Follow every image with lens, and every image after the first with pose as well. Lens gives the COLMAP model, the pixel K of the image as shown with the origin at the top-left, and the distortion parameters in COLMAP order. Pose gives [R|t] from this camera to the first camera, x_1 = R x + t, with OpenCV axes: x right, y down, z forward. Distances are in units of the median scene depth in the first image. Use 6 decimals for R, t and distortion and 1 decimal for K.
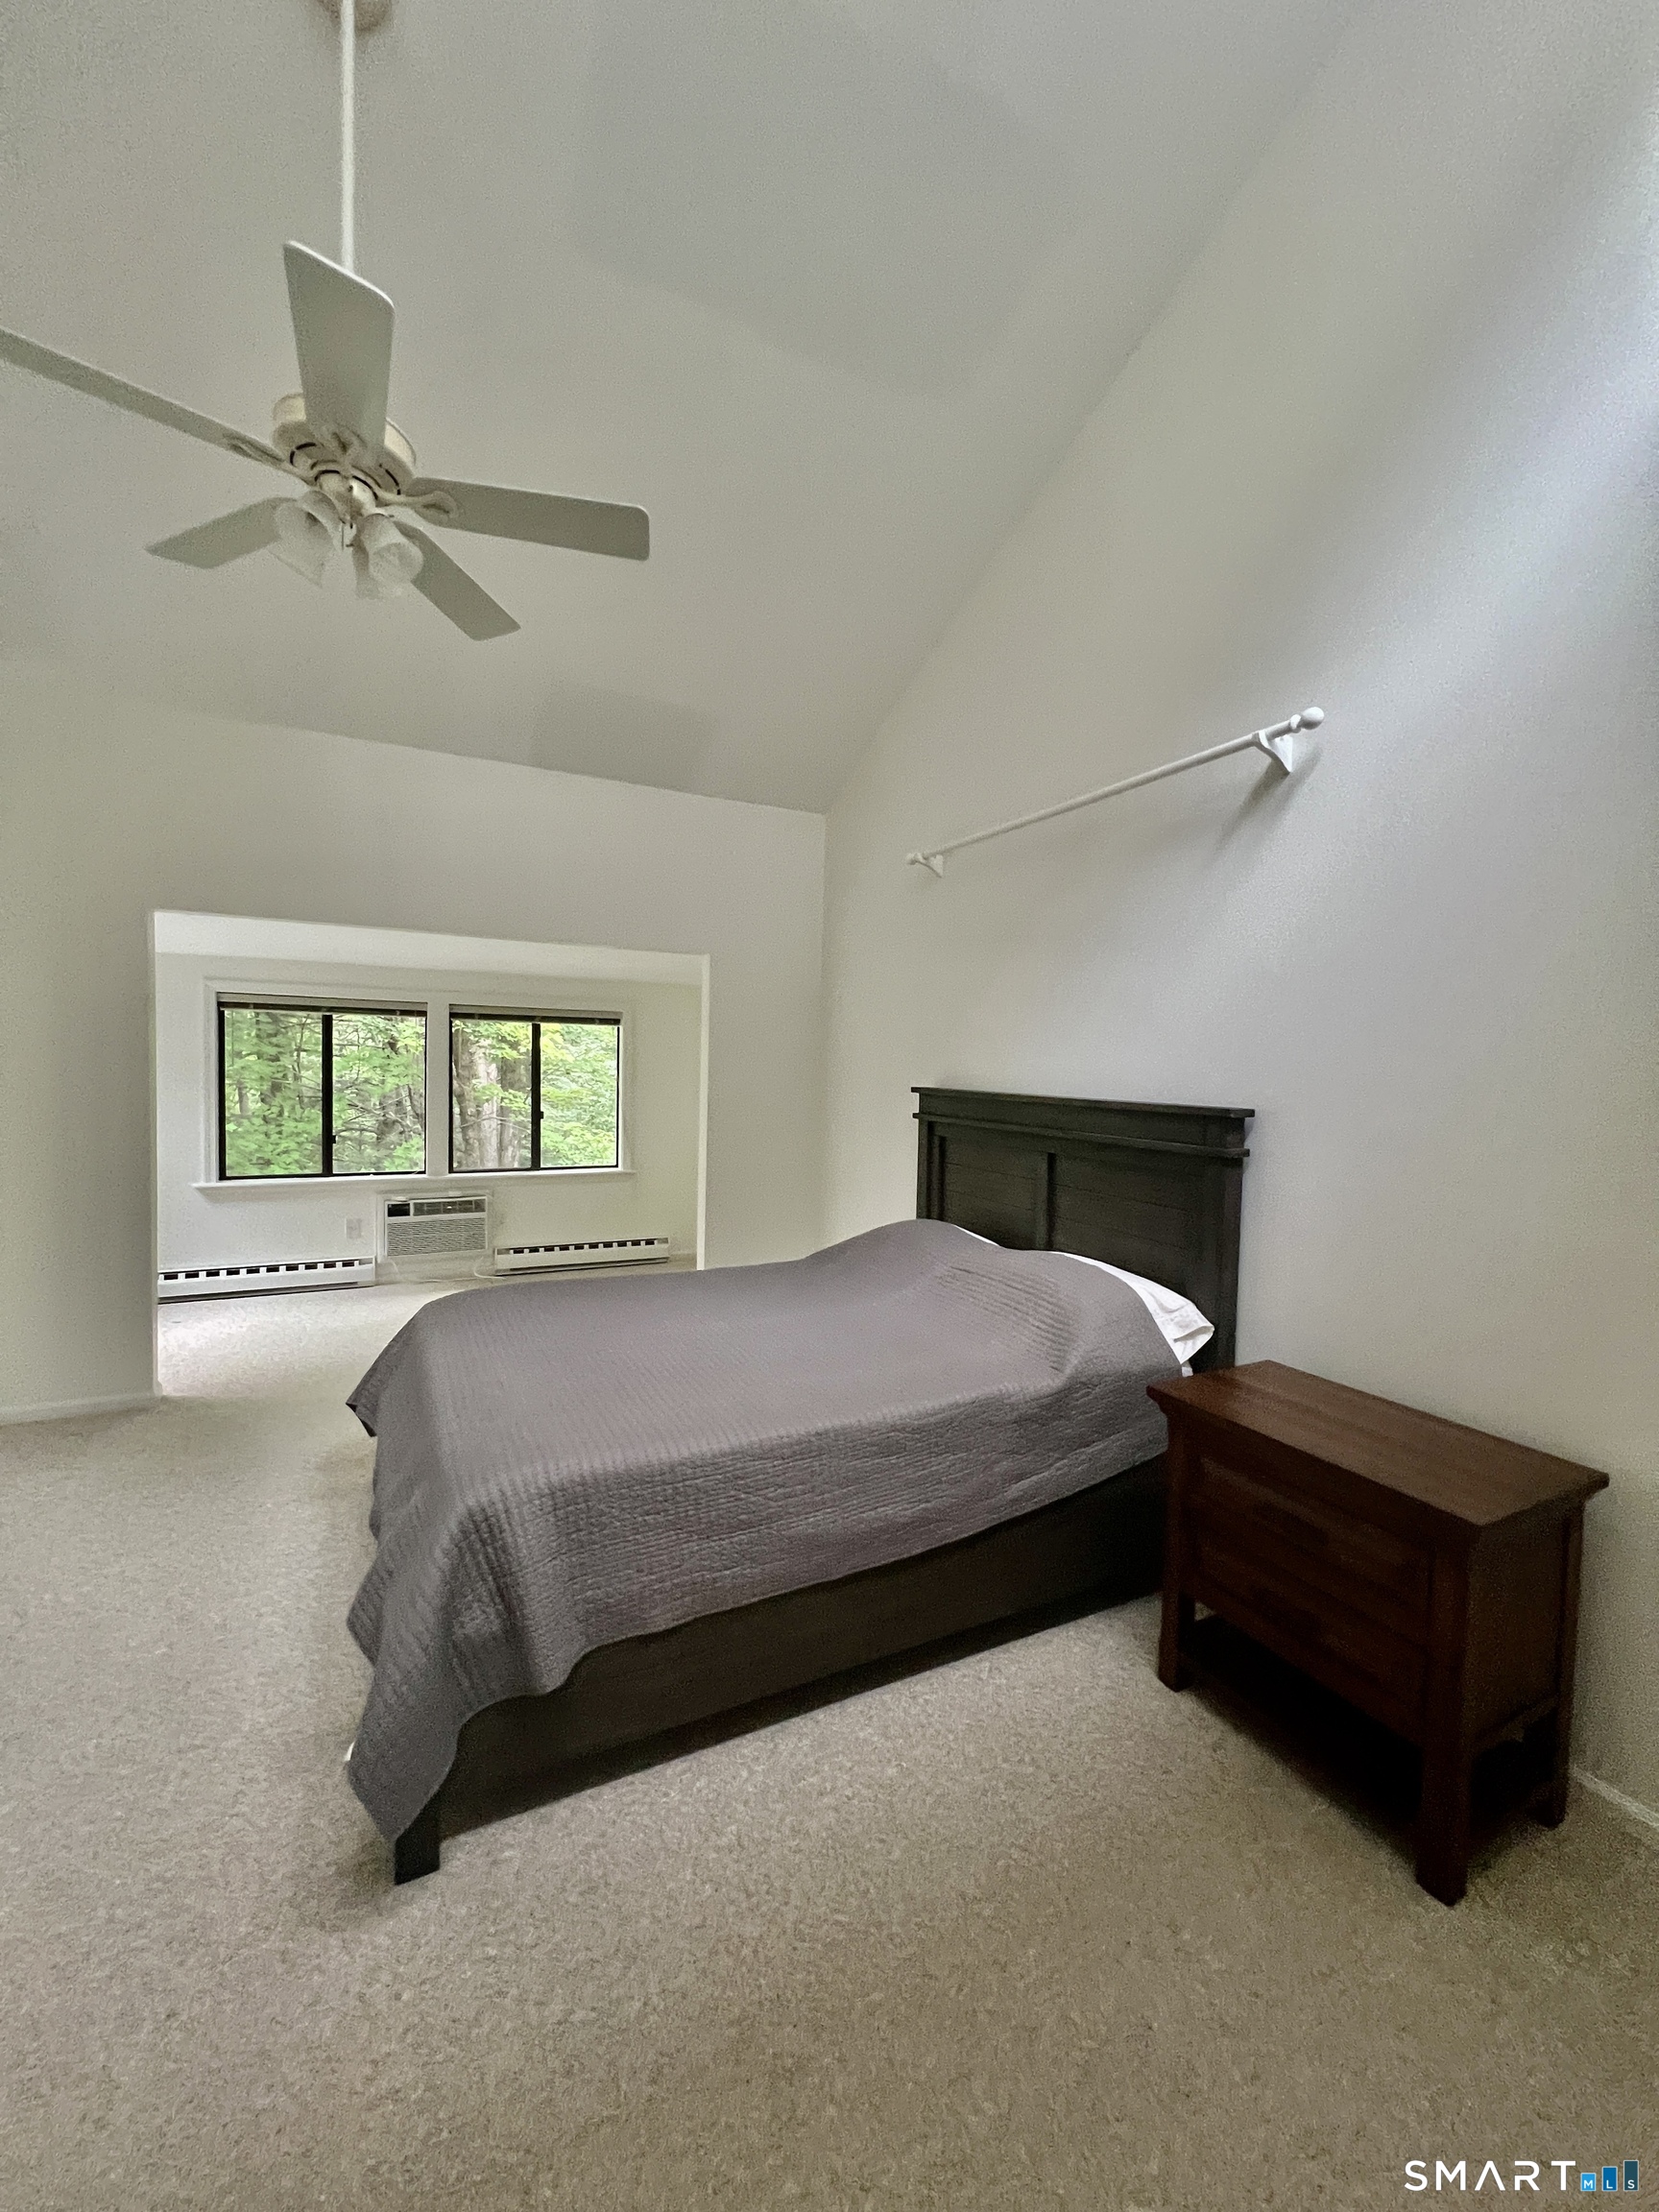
lens RADIAL K [[880.0, 0, 829.5], [0, 880.0, 1106.0], [0, 0, 1]] dist [-0.011966, -0.000241]
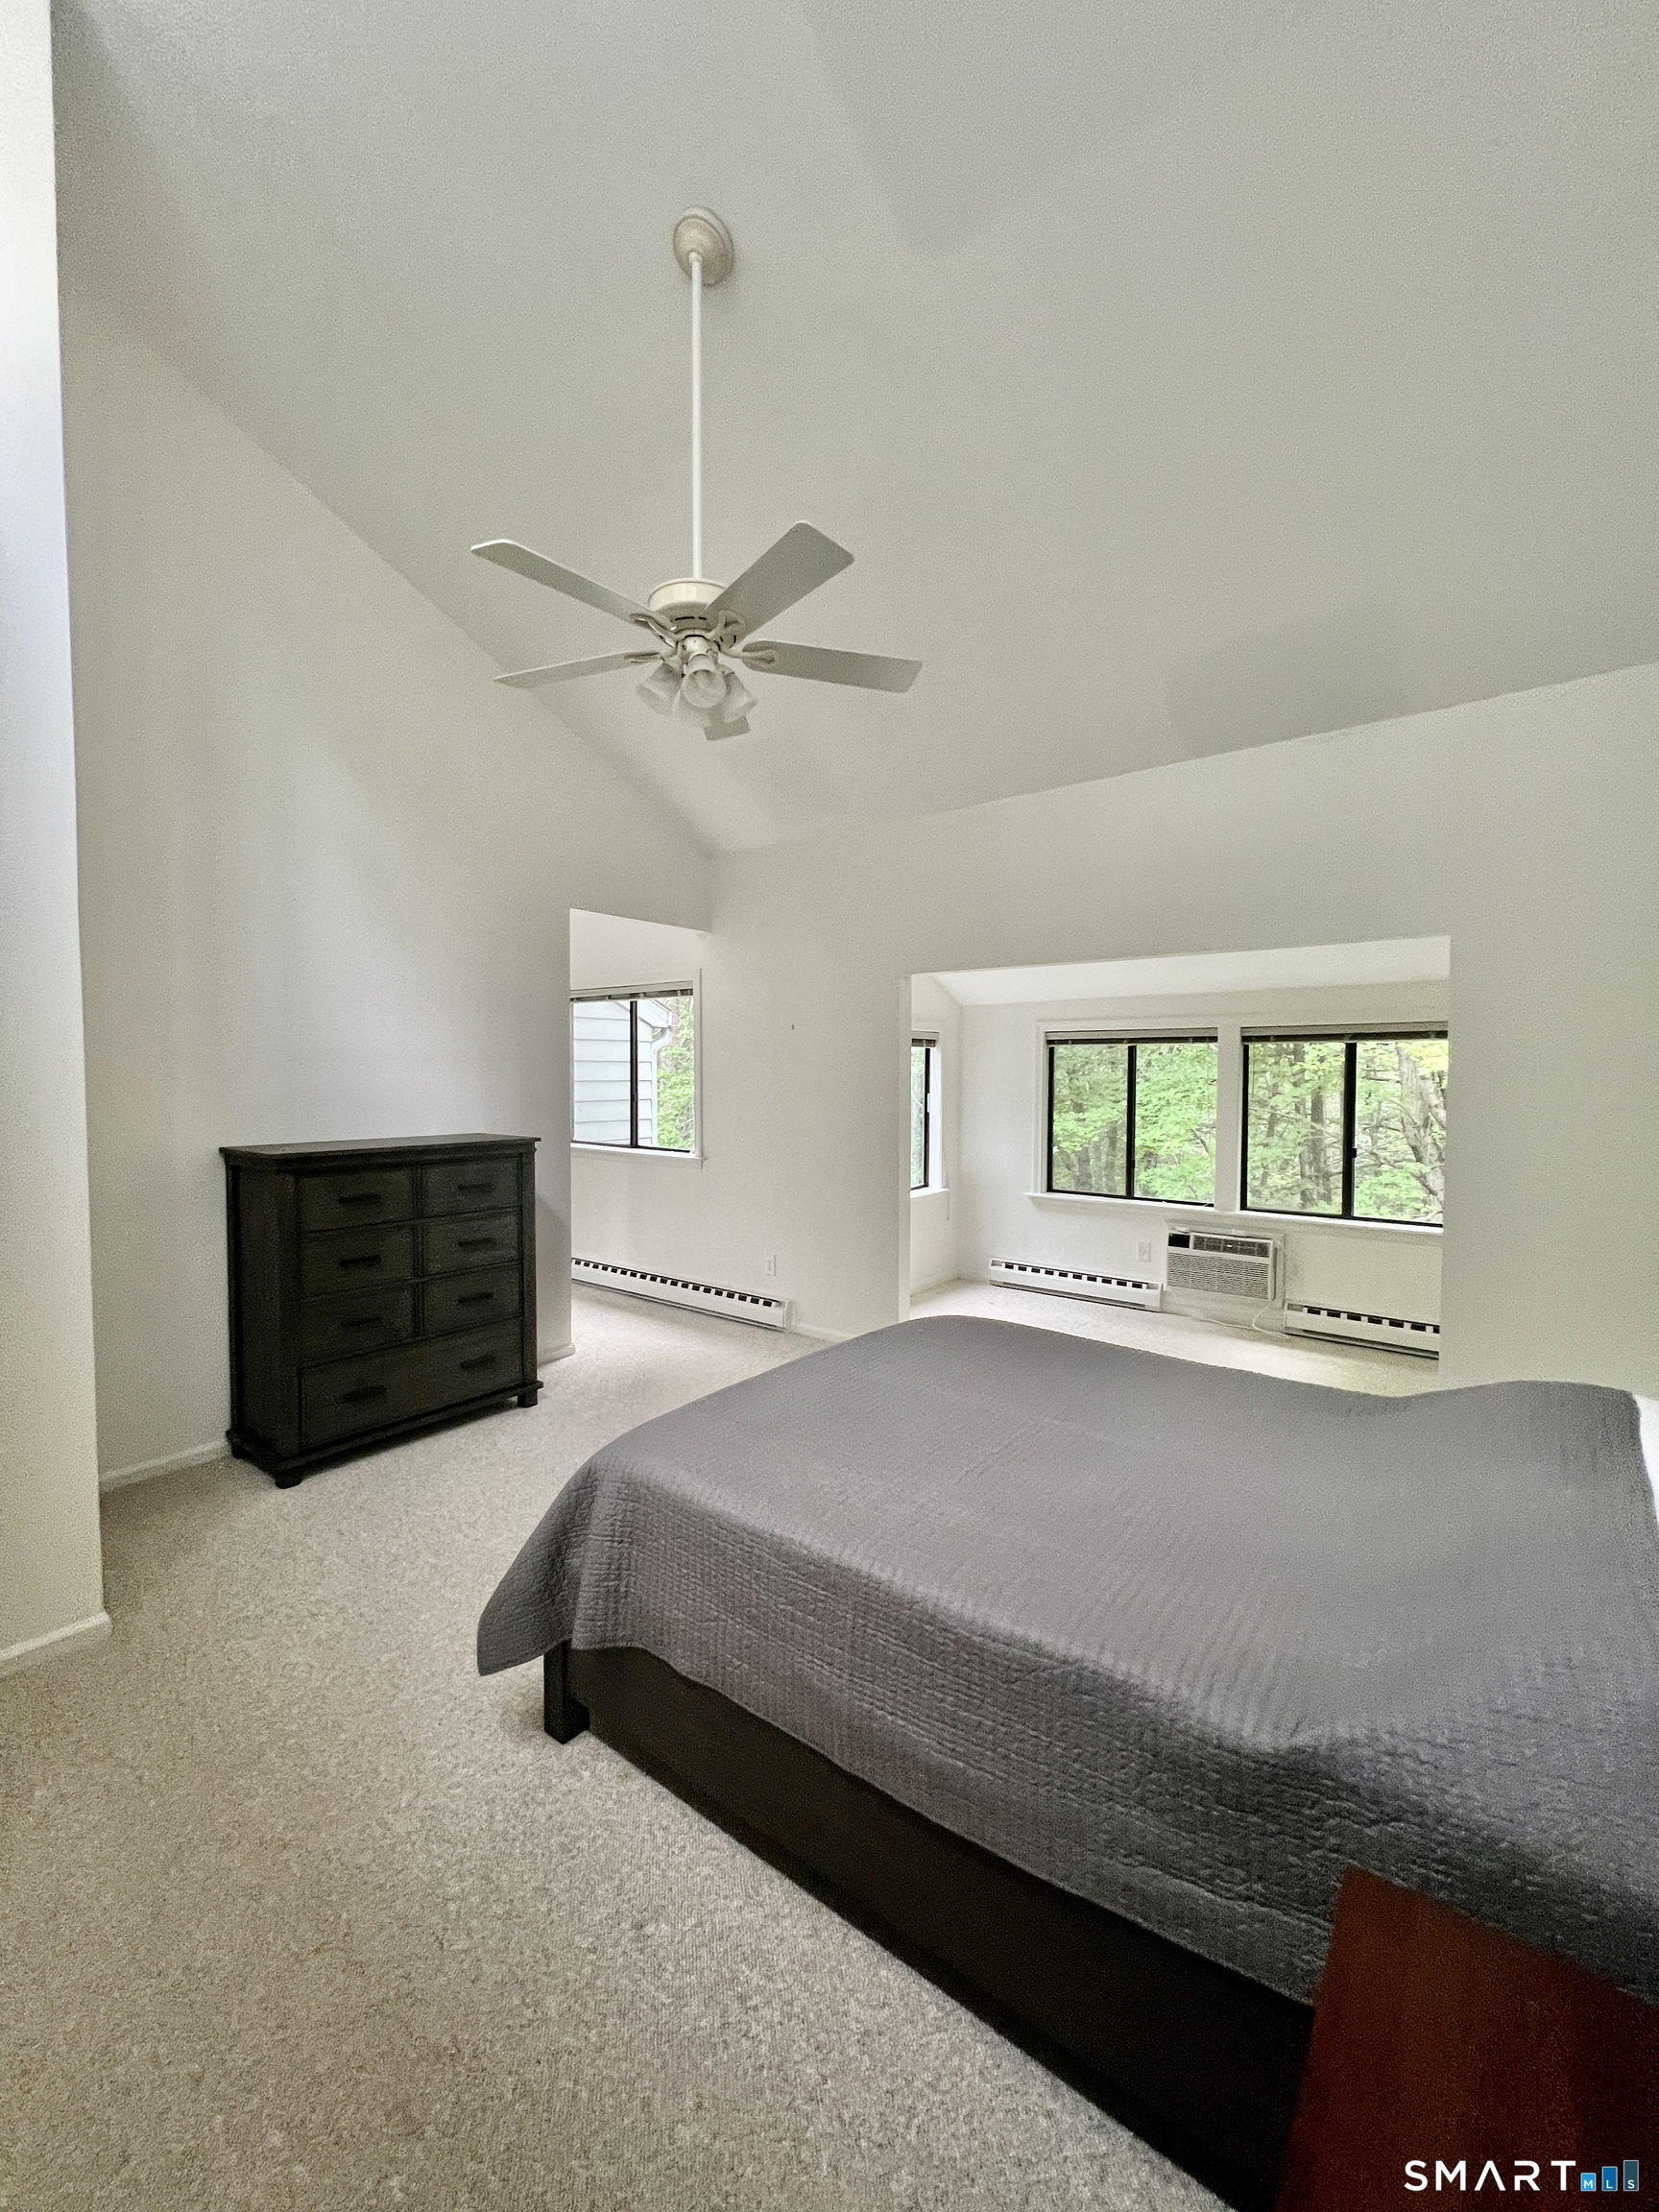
lens RADIAL K [[880.0, 0, 829.5], [0, 880.0, 1106.0], [0, 0, 1]] dist [-0.011966, -0.000241]
pose [[0.418203, 0.009349, -0.908306, 0.237368], [-0.039756, 0.999177, -0.008020, -0.008772], [0.907483, 0.039464, 0.418230, 0.226921]]
